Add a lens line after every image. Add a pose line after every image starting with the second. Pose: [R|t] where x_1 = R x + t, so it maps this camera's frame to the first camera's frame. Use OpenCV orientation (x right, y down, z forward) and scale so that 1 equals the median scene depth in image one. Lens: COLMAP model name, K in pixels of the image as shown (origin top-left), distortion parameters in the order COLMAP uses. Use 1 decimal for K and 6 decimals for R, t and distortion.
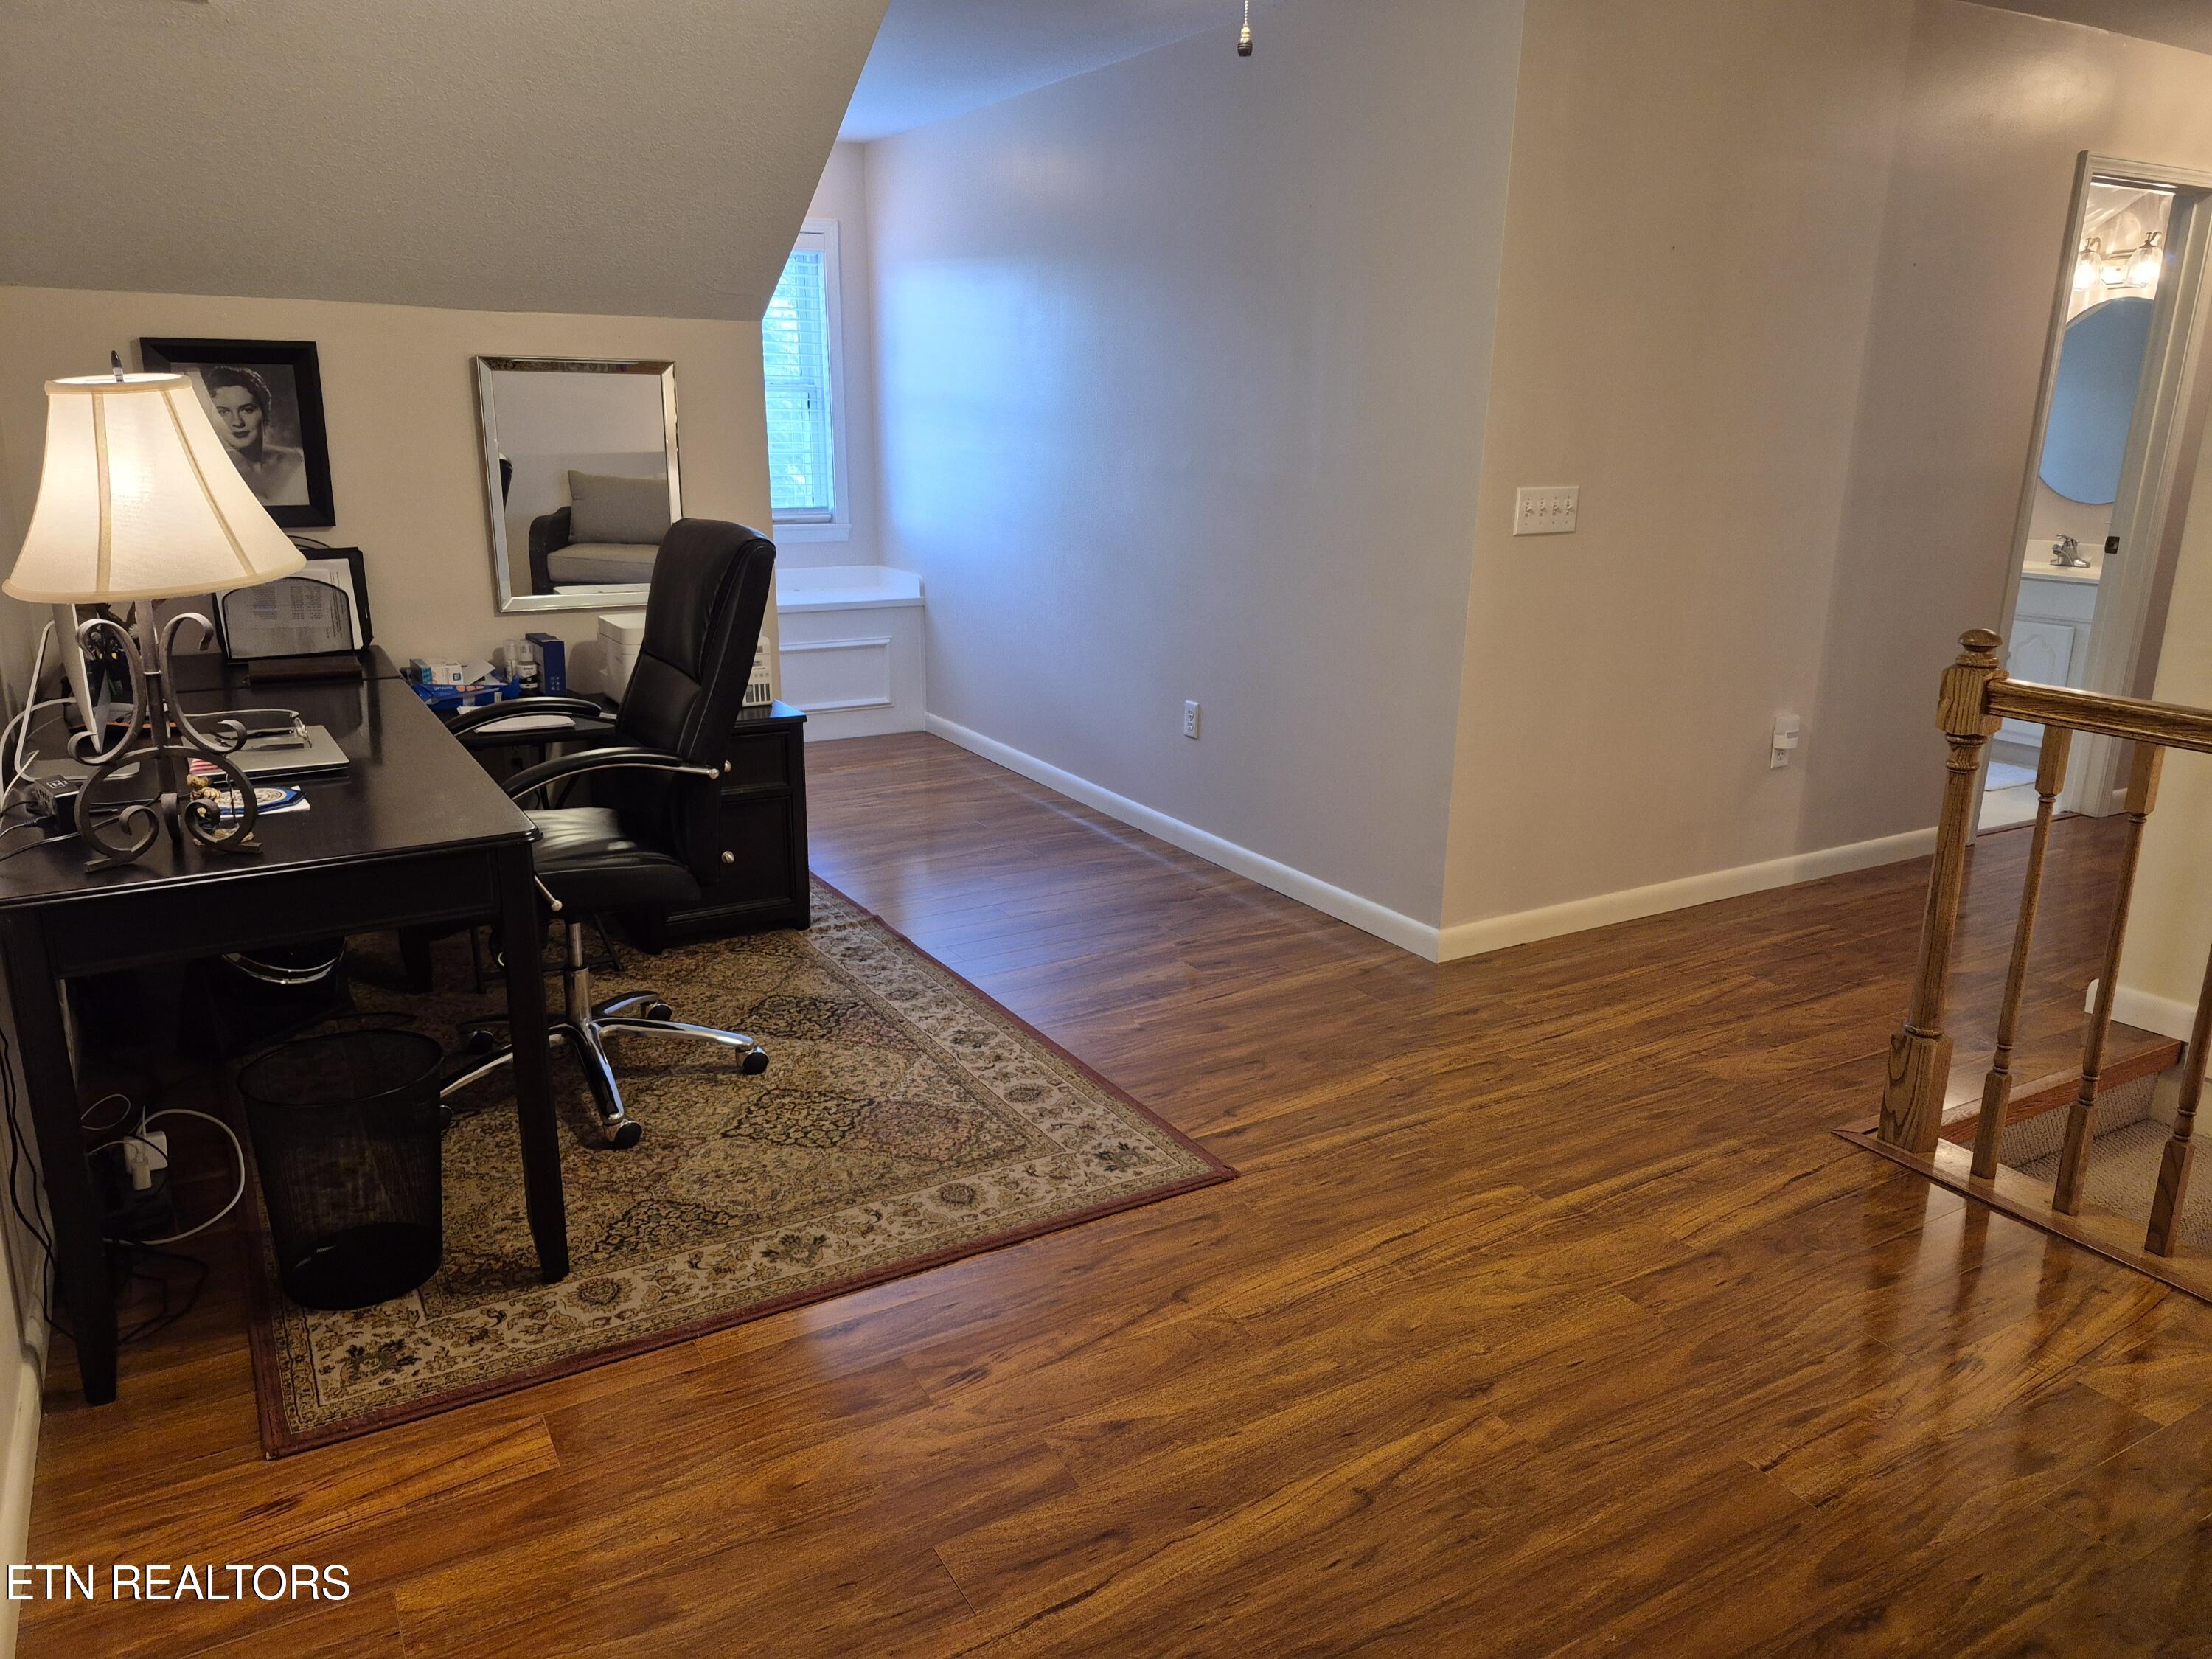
lens RADIAL K [[1524.5, 0, 1090.2], [0, 1524.5, 815.2], [0, 0, 1]] dist [0.088857, -0.115218]
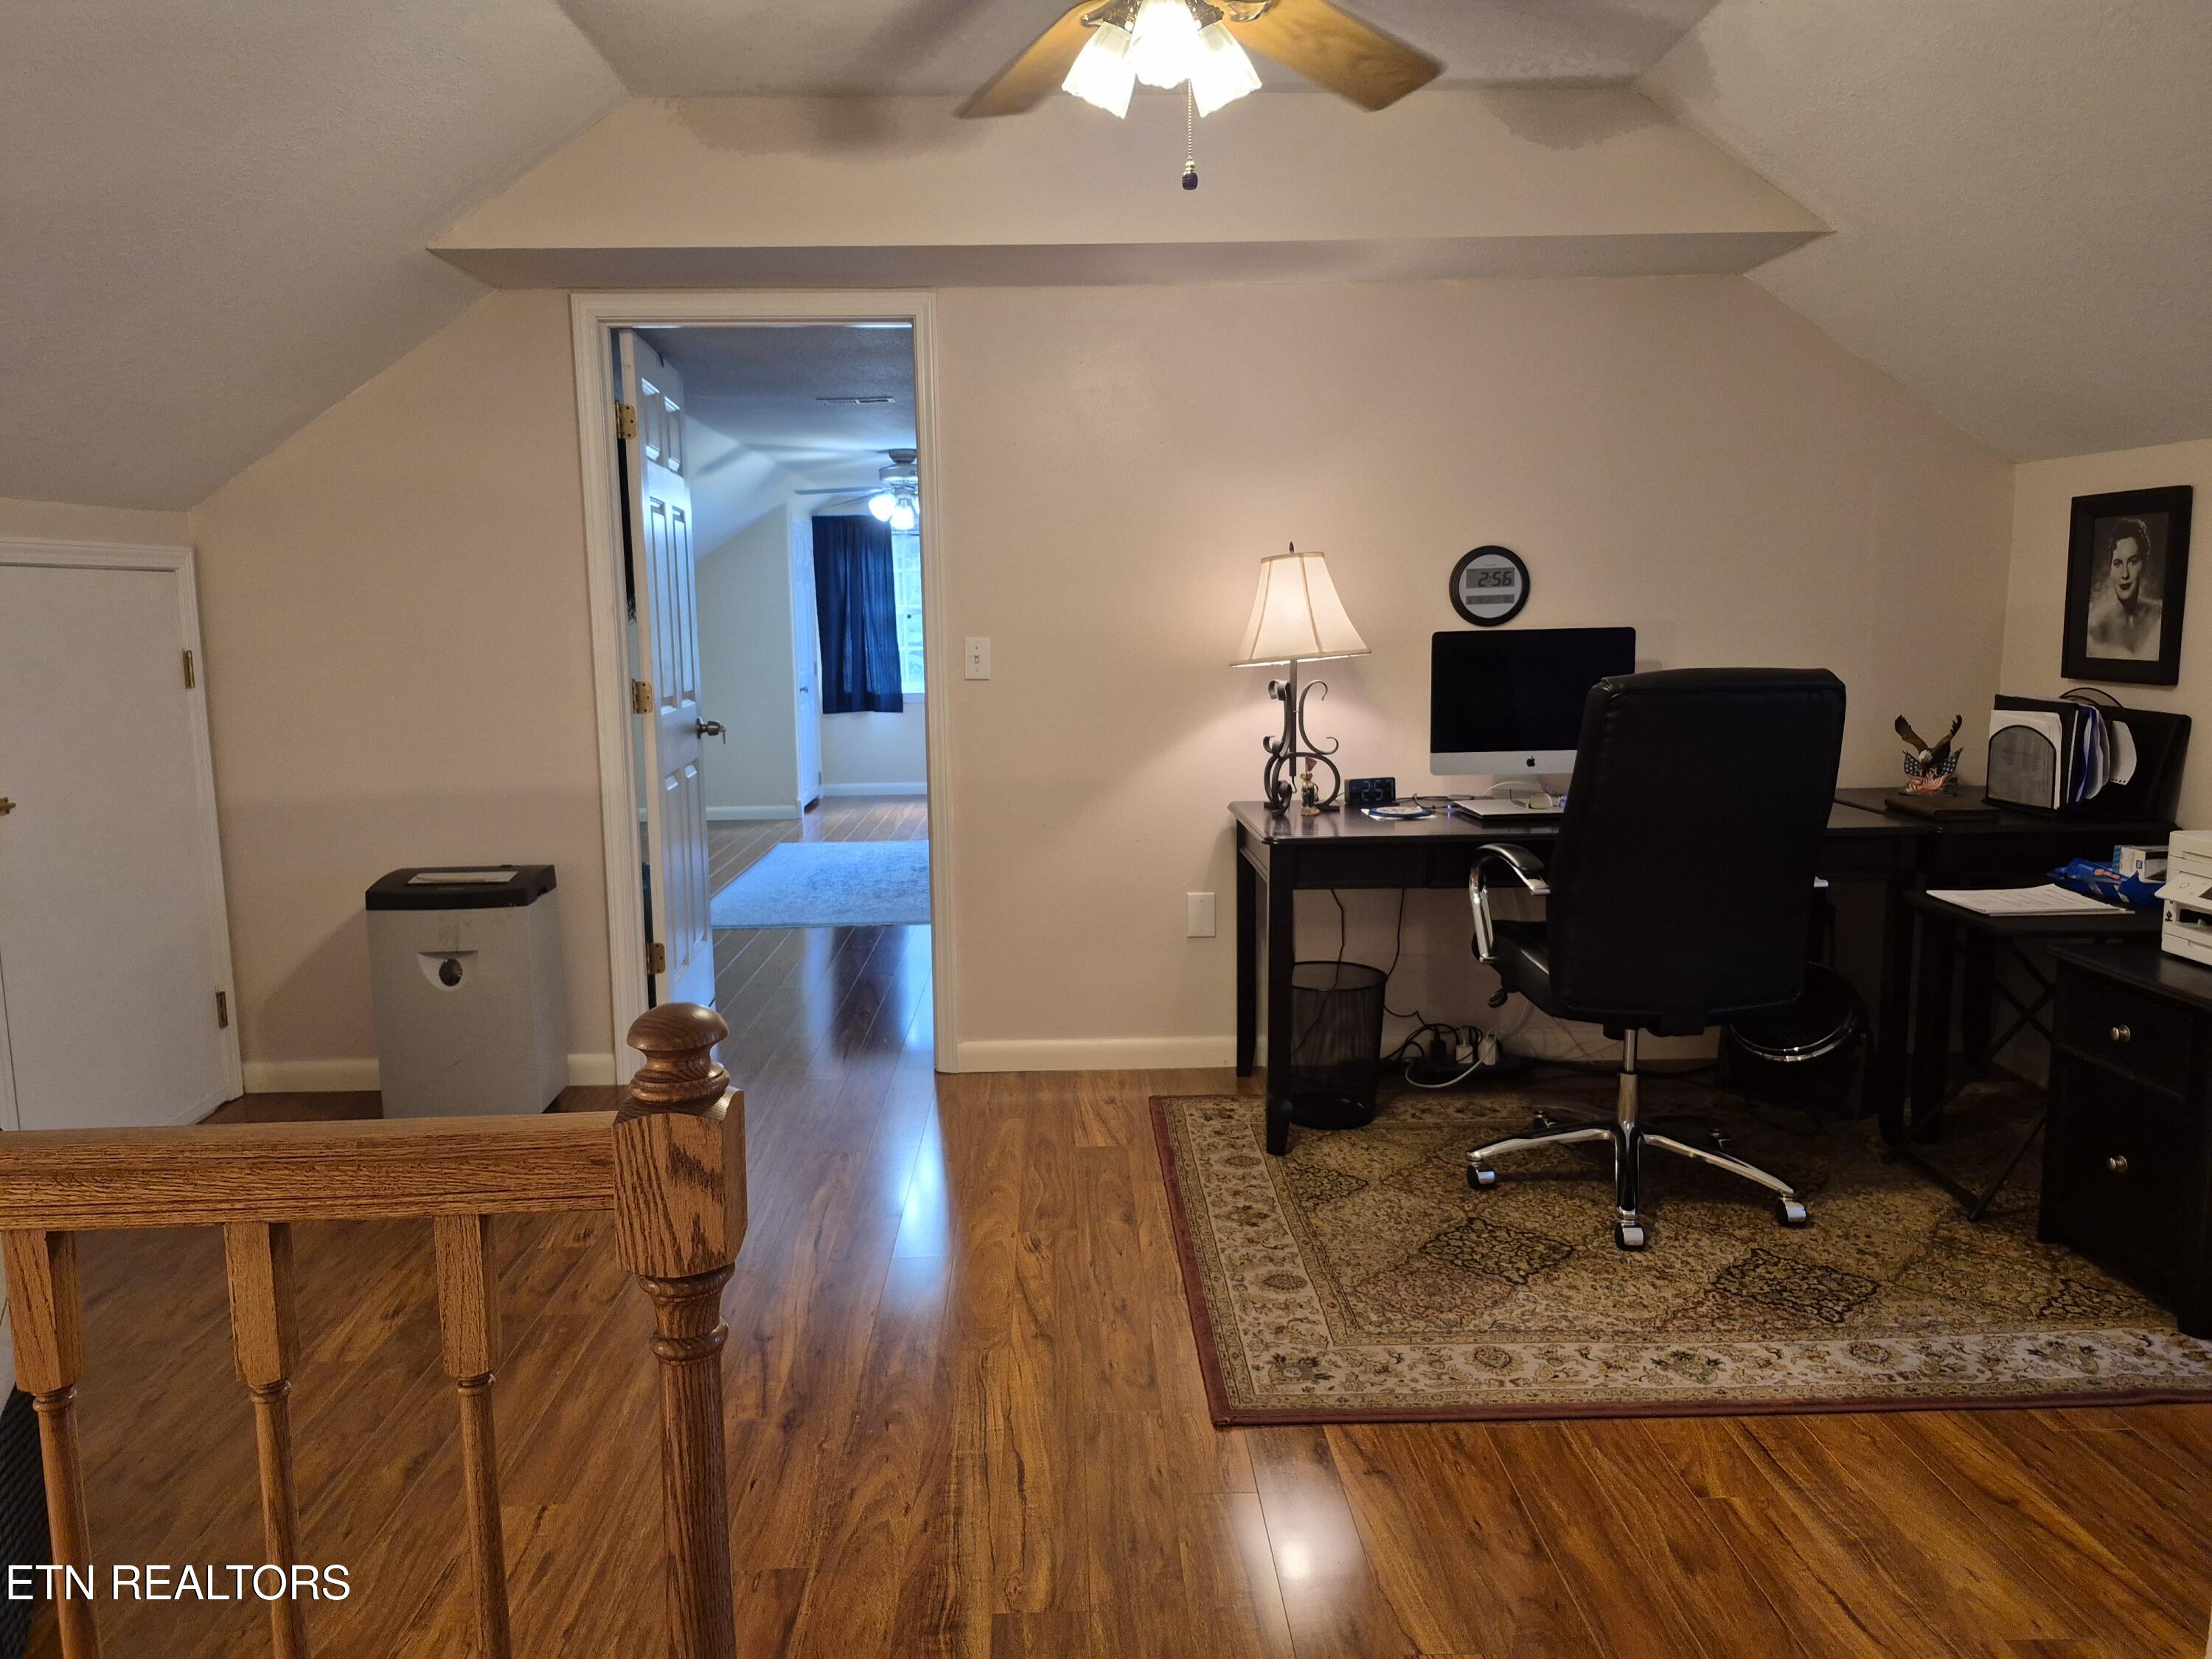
lens RADIAL K [[1524.5, 0, 1090.2], [0, 1524.5, 815.2], [0, 0, 1]] dist [0.088857, -0.115218]
pose [[-0.472337, 0.123102, -0.872779, 0.705844], [-0.218777, 0.942838, 0.251383, -0.239369], [0.853835, 0.309682, -0.418405, 1.009980]]
